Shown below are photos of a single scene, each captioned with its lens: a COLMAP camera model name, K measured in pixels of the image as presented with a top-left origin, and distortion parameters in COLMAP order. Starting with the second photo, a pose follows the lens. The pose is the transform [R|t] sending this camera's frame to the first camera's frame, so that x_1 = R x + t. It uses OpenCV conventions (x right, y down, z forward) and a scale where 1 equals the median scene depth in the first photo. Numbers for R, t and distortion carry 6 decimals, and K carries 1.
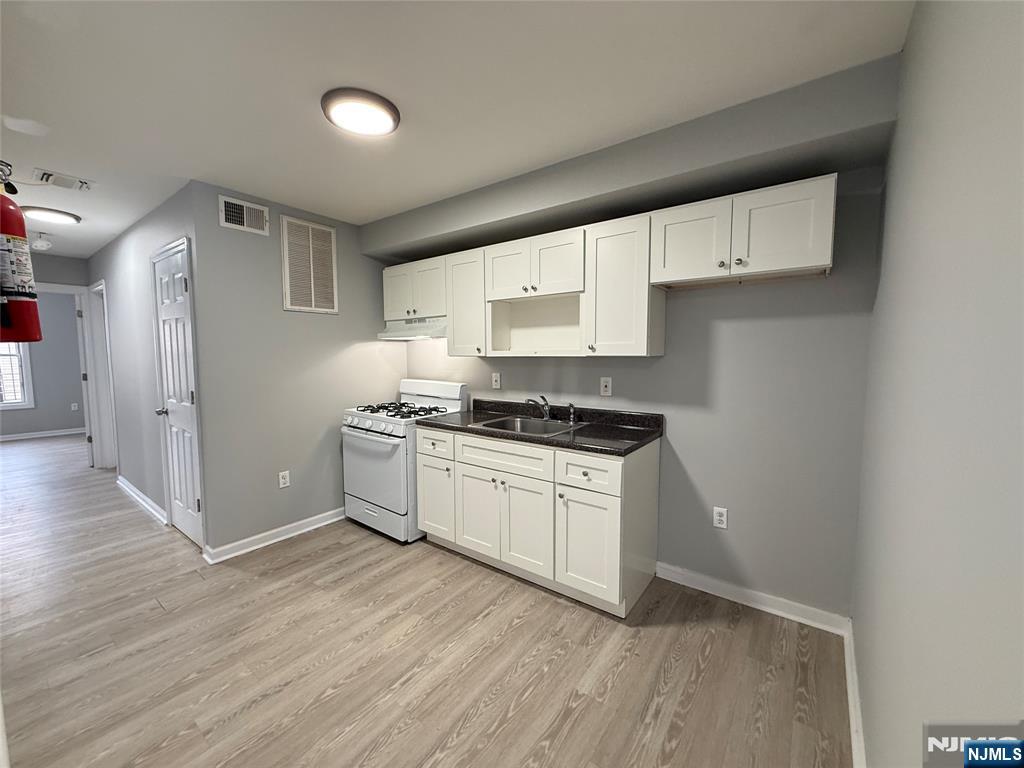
lens RADIAL K [[407.4, 0, 510.3], [0, 407.4, 383.9], [0, 0, 1]] dist [-0.000424, 0.000539]
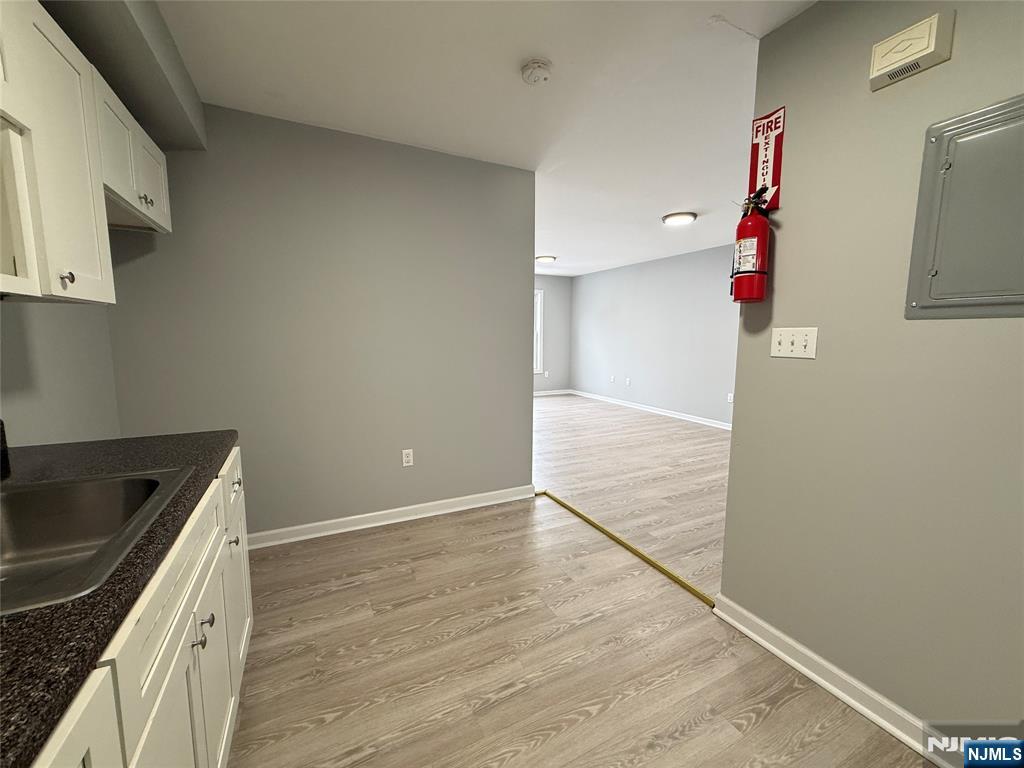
lens RADIAL K [[407.4, 0, 510.3], [0, 407.4, 383.9], [0, 0, 1]] dist [-0.000424, 0.000539]
pose [[-0.892458, -0.059760, 0.447155, -0.390925], [0.029179, 0.981465, 0.189407, -0.041177], [-0.450186, 0.182085, -0.874173, 1.052542]]
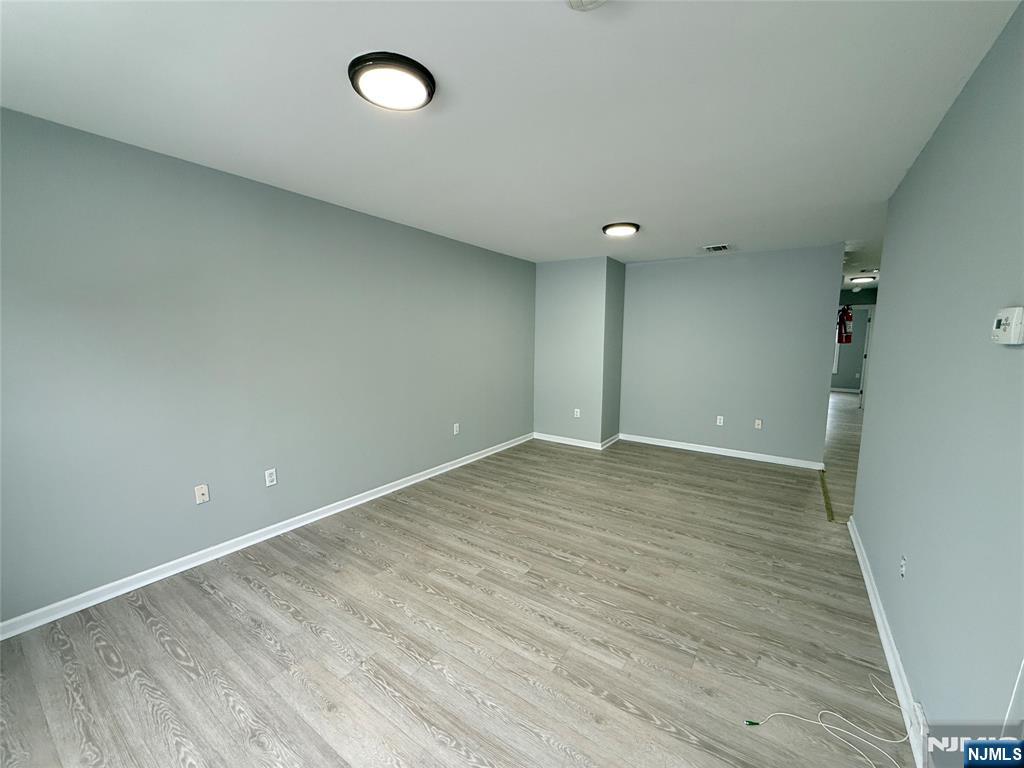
lens RADIAL K [[407.4, 0, 510.3], [0, 407.4, 383.9], [0, 0, 1]] dist [-0.000424, 0.000539]
pose [[0.034967, 0.116635, -0.992559, 1.160719], [-0.082691, 0.990099, 0.113433, 0.051736], [0.995962, 0.078109, 0.044265, -1.043592]]
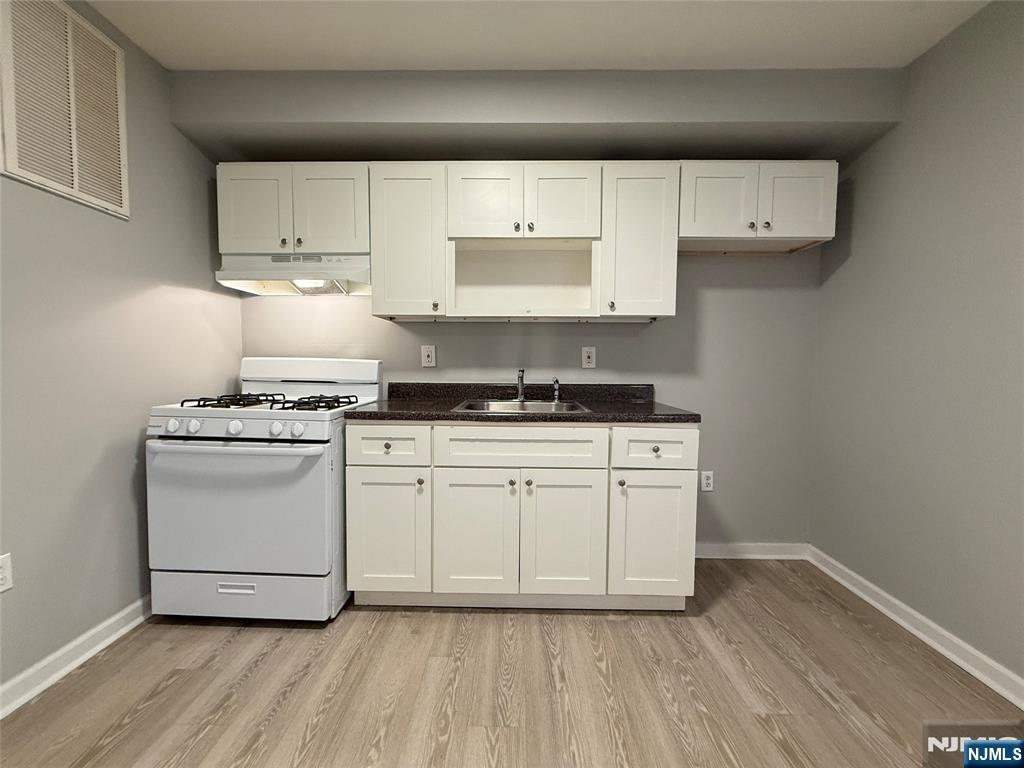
lens RADIAL K [[407.4, 0, 510.3], [0, 407.4, 383.9], [0, 0, 1]] dist [-0.000424, 0.000539]
pose [[0.810087, -0.020519, 0.585950, -0.415354], [0.034513, 0.999323, -0.012719, 0.068514], [-0.585293, 0.030527, 0.810247, 0.388587]]
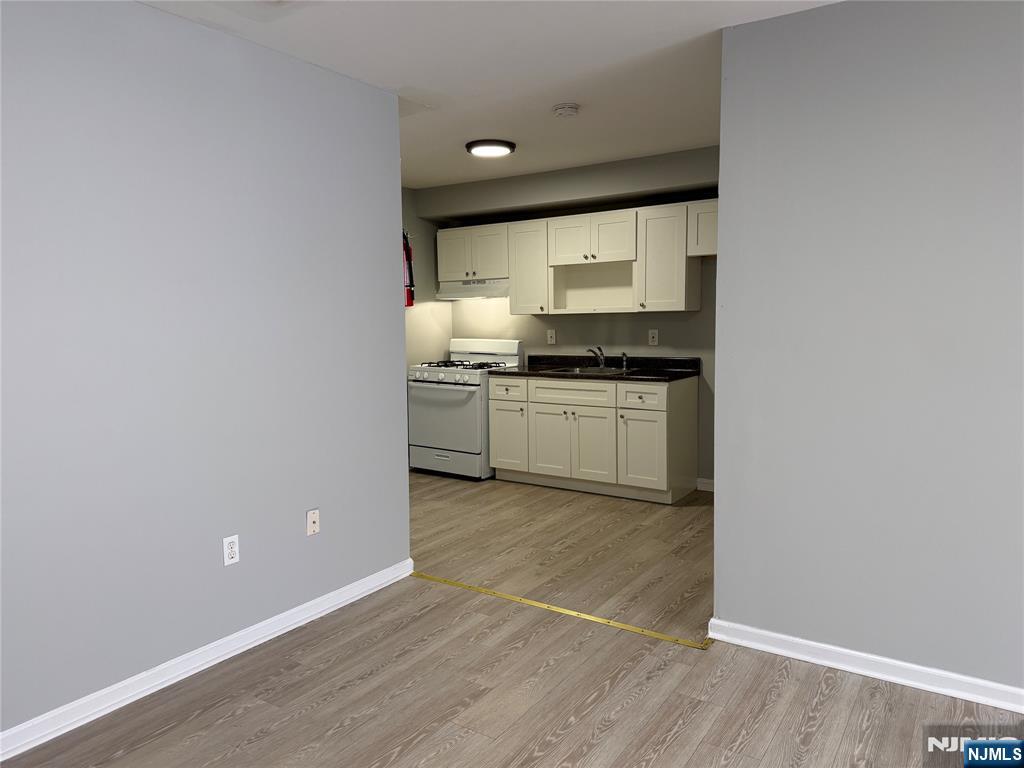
lens RADIAL K [[711.1, 0, 507.5], [0, 711.1, 379.0], [0, 0, 1]] dist [0.134623, -0.000866]
pose [[0.998840, -0.016597, 0.045194, -0.288250], [0.015981, 0.999775, 0.013966, 0.091919], [-0.045415, -0.013228, 0.998881, -1.075194]]
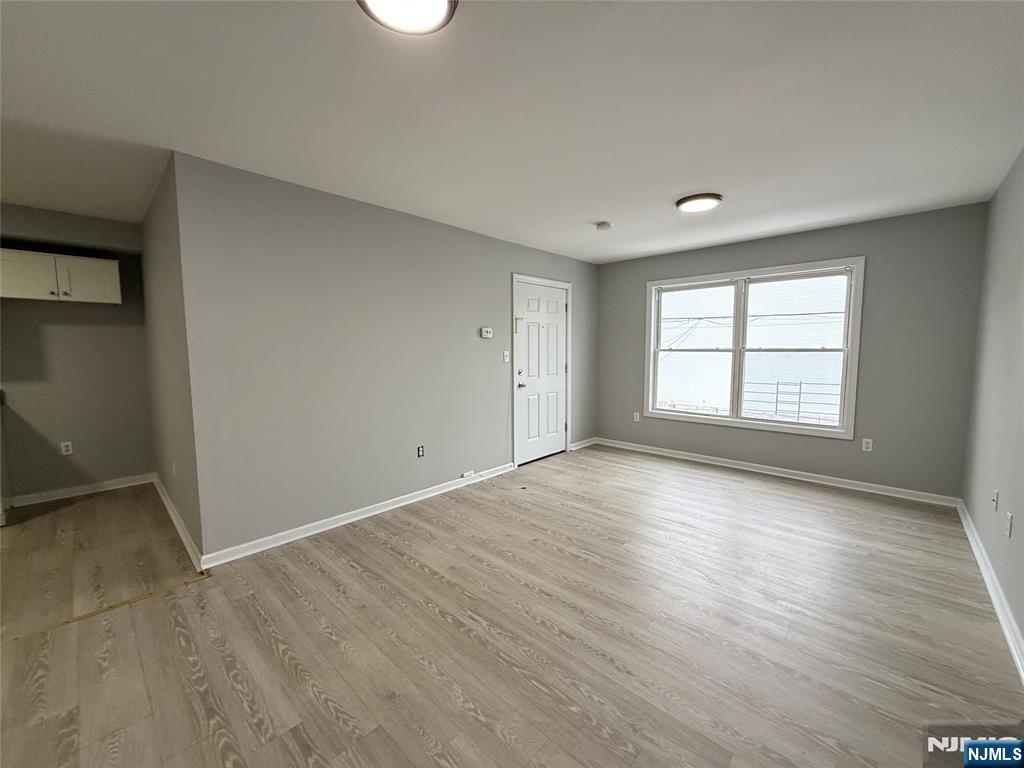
lens RADIAL K [[407.4, 0, 510.3], [0, 407.4, 383.9], [0, 0, 1]] dist [-0.000424, 0.000539]
pose [[0.115790, -0.086475, 0.989502, -0.721773], [0.078823, 0.993861, 0.077632, 0.078264], [-0.990141, 0.069007, 0.121895, -0.799945]]
